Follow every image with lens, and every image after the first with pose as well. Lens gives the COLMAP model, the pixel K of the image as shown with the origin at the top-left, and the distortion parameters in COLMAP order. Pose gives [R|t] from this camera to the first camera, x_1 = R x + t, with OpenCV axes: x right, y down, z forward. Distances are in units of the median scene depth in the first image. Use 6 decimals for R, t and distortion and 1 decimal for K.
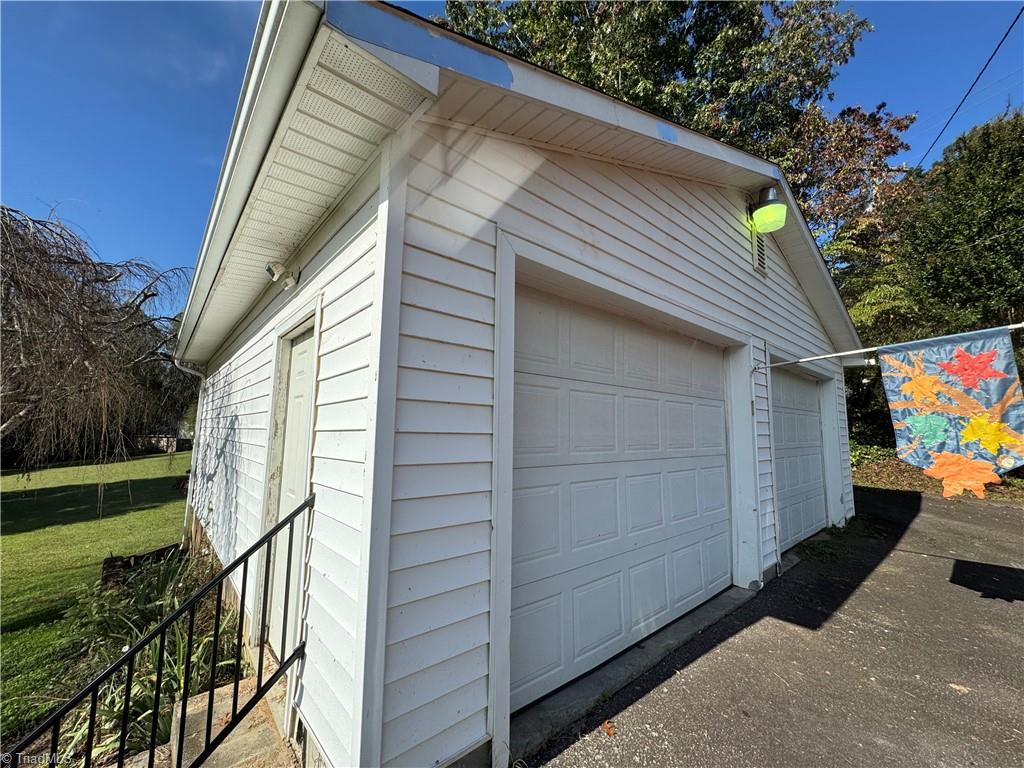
lens RADIAL K [[408.8, 0, 512.9], [0, 408.8, 382.1], [0, 0, 1]] dist [-0.003047, 0.000303]
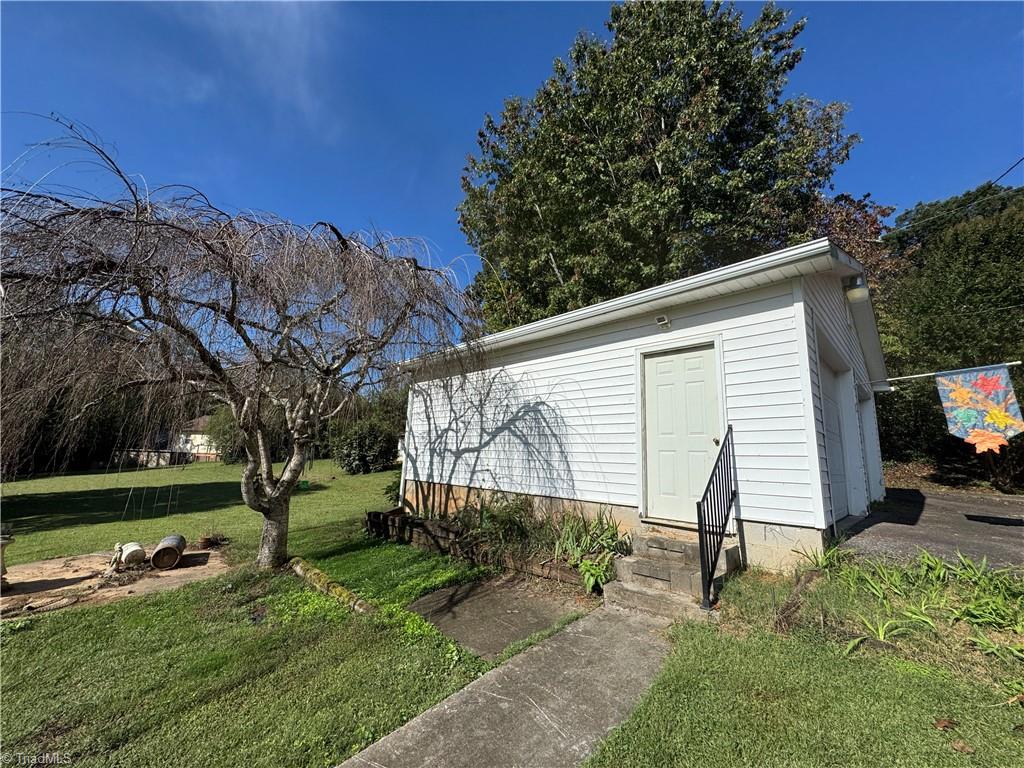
lens RADIAL K [[418.1, 0, 515.2], [0, 418.1, 378.7], [0, 0, 1]] dist [-0.000499, 0.007234]
pose [[0.995609, 0.041355, 0.083982, -1.160961], [-0.034980, 0.996493, -0.076008, 0.153176], [-0.086831, 0.072736, 0.993564, -0.724329]]
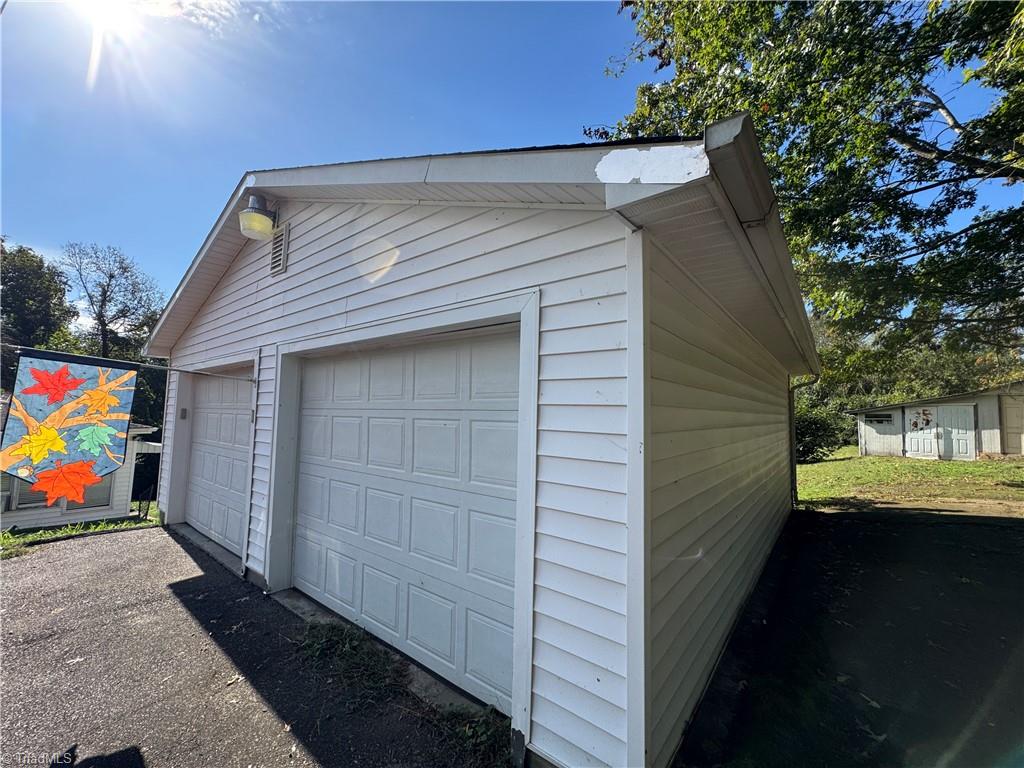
lens RADIAL K [[408.8, 0, 512.9], [0, 408.8, 382.1], [0, 0, 1]] dist [-0.003047, 0.000303]
pose [[0.179605, -0.078437, -0.980607, 2.186329], [0.102335, 0.992898, -0.060676, 0.126078], [0.978401, -0.089453, 0.186357, 1.807511]]
